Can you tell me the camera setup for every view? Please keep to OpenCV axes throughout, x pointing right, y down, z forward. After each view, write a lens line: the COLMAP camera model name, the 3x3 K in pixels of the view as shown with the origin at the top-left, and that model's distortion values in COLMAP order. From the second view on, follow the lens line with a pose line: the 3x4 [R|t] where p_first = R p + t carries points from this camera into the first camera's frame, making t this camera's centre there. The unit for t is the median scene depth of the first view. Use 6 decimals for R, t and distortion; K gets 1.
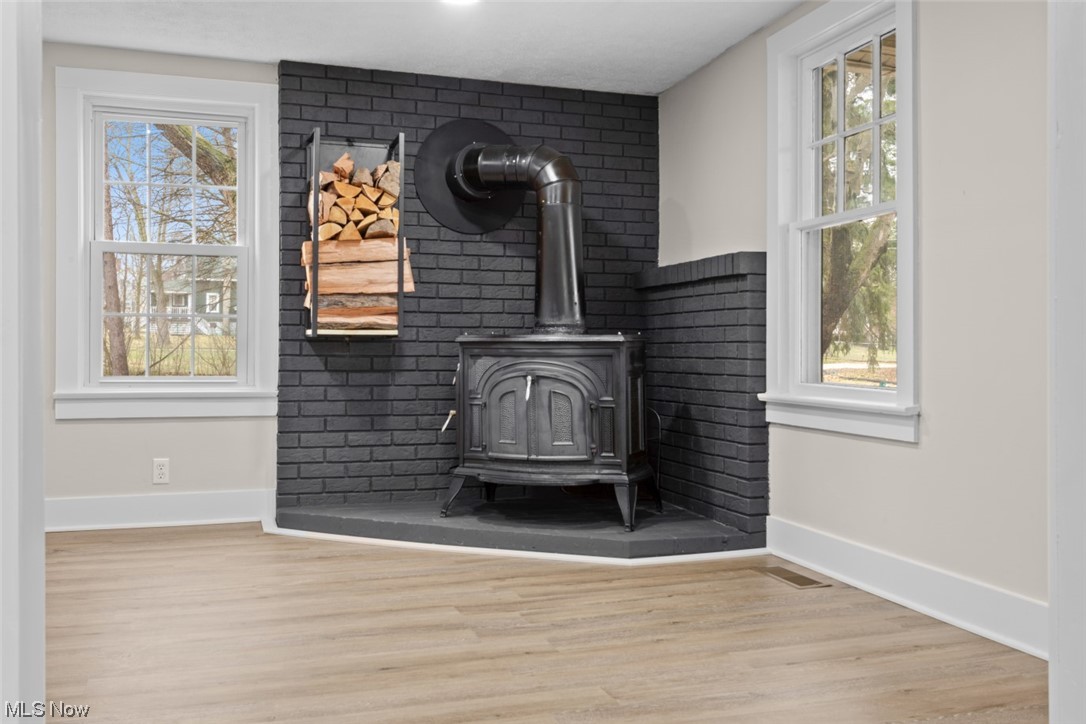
lens RADIAL K [[1035.0, 0, 572.0], [0, 1035.0, 359.3], [0, 0, 1]] dist [0.006733, 0.000000]
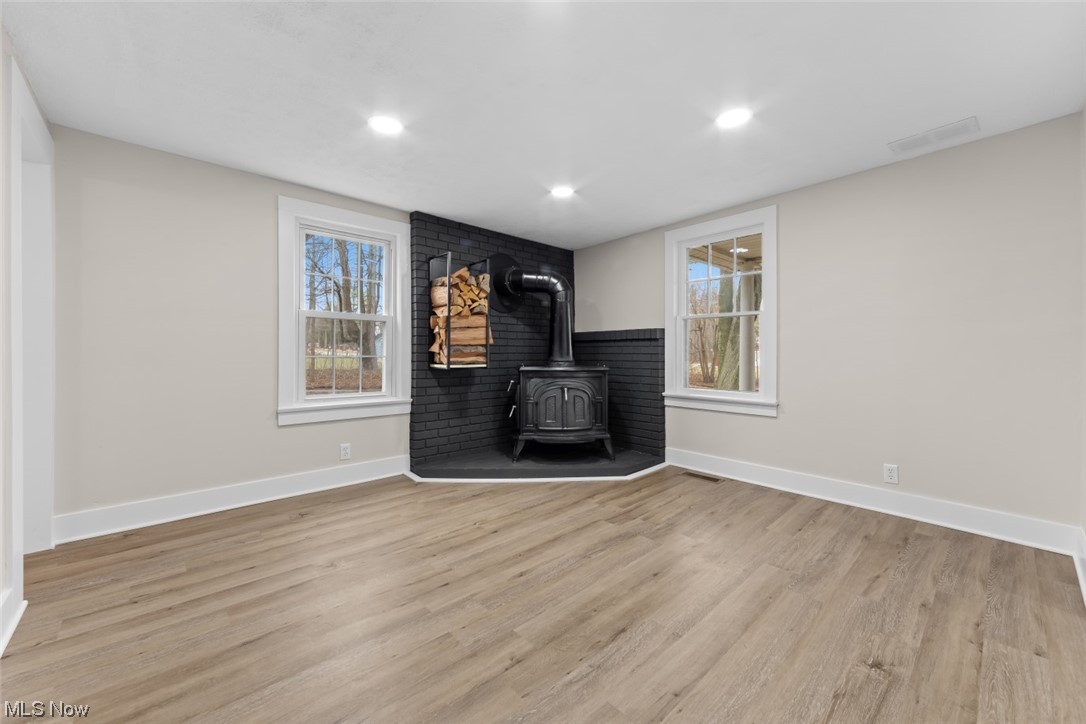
lens RADIAL K [[447.4, 0, 568.1], [0, 447.4, 355.6], [0, 0, 1]] dist [-0.001696, -0.000504]
pose [[0.901396, -0.006413, 0.432948, -0.411460], [0.000832, 0.999914, 0.013078, -0.058226], [-0.432995, -0.011428, 0.901324, 0.226845]]
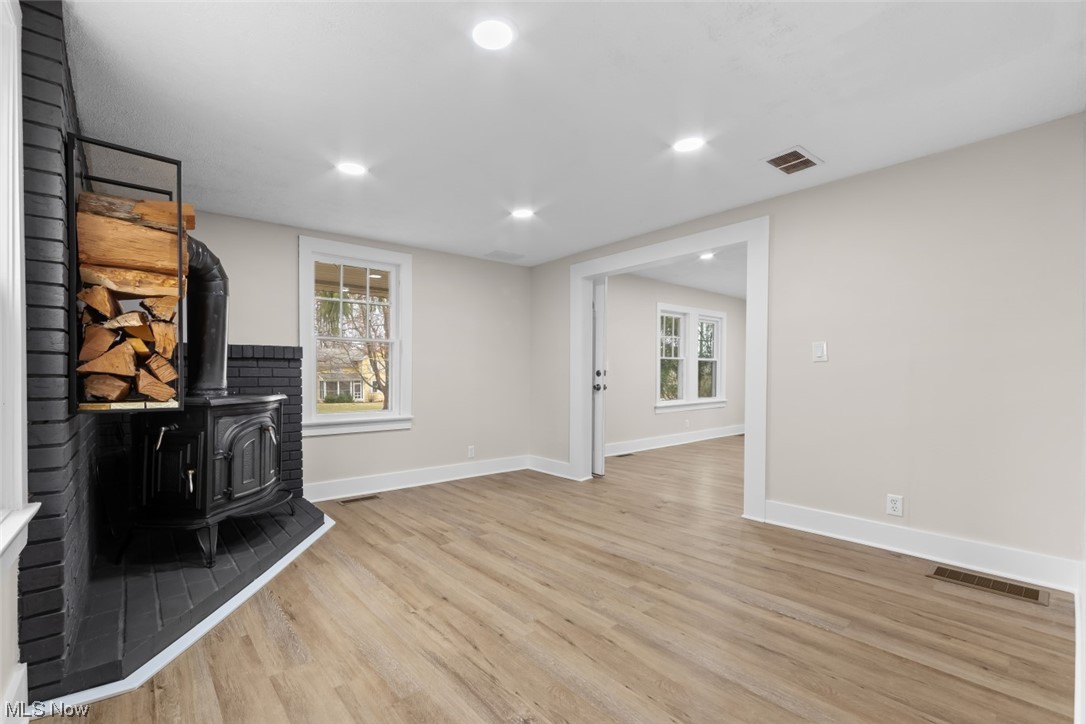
lens RADIAL K [[447.4, 0, 519.7], [0, 447.4, 377.5], [0, 0, 1]] dist [-0.001696, -0.000504]
pose [[-0.377108, -0.006987, 0.926143, -0.716682], [-0.007193, 0.999963, 0.004615, -0.054959], [-0.926141, -0.004922, -0.377144, 0.917015]]
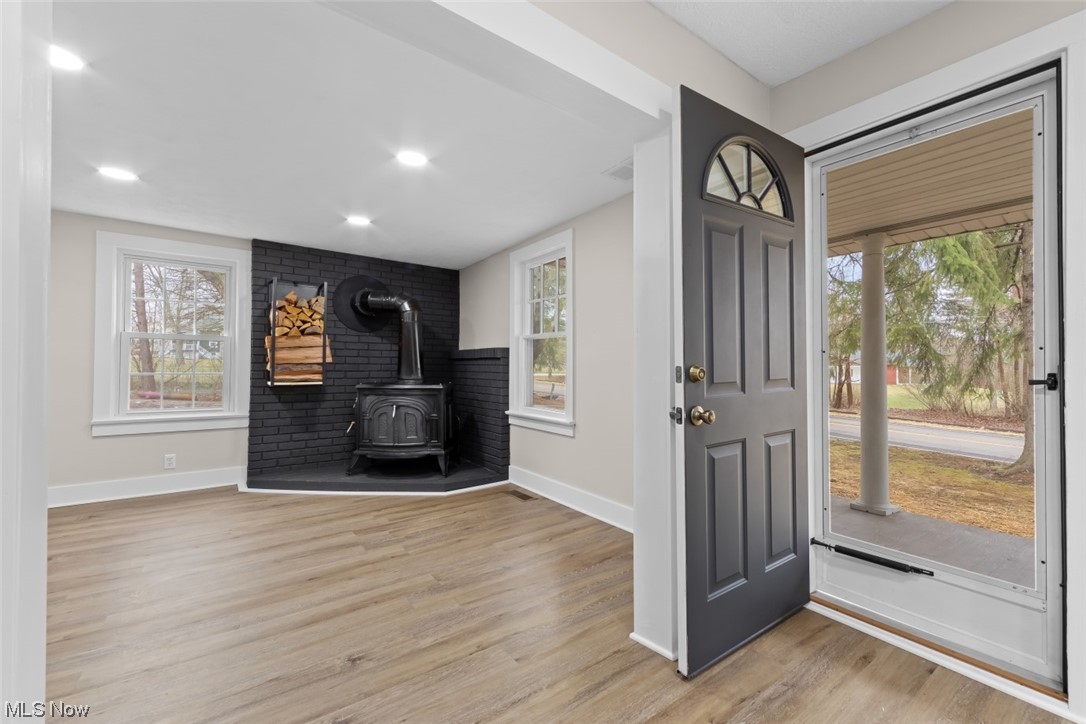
lens RADIAL K [[447.4, 0, 583.3], [0, 447.4, 364.9], [0, 0, 1]] dist [-0.001696, -0.000504]
pose [[0.936635, 0.006878, 0.350238, -0.001760], [-0.001368, 0.999871, -0.015976, -0.051120], [-0.350303, 0.014485, 0.936524, 0.033412]]
